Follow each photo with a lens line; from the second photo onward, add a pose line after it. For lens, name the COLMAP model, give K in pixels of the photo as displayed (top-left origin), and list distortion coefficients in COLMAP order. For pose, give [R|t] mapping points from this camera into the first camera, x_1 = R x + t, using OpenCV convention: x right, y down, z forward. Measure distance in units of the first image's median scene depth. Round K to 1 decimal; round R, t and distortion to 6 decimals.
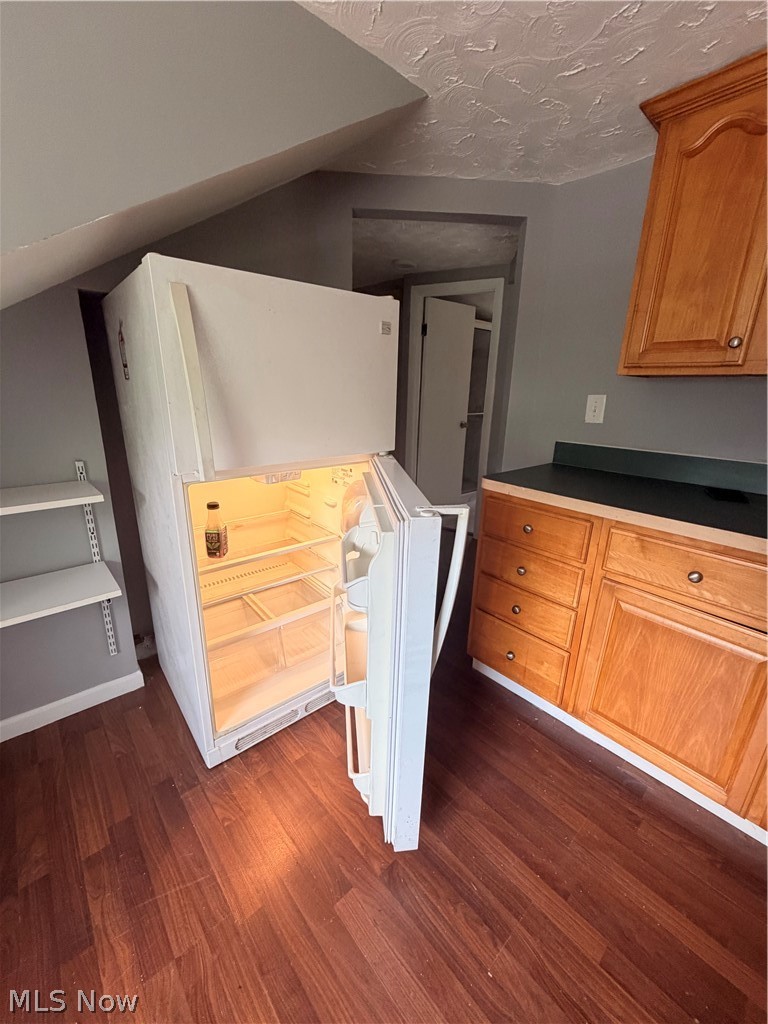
lens RADIAL K [[407.5, 0, 385.5], [0, 407.5, 509.6], [0, 0, 1]] dist [0.001864, 0.000627]
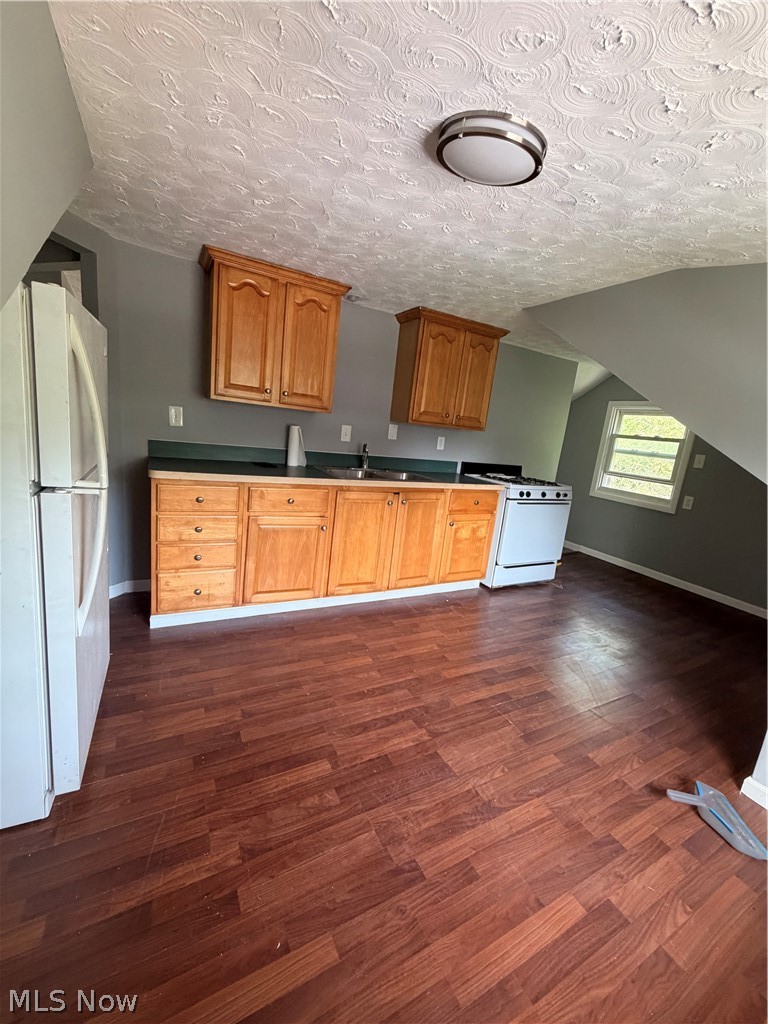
lens RADIAL K [[407.5, 0, 379.5], [0, 407.5, 508.5], [0, 0, 1]] dist [0.001864, 0.000627]
pose [[0.244256, -0.194618, 0.949980, -1.065115], [0.169910, 0.973087, 0.155665, -0.049985], [-0.954709, 0.123389, 0.270750, -0.034740]]
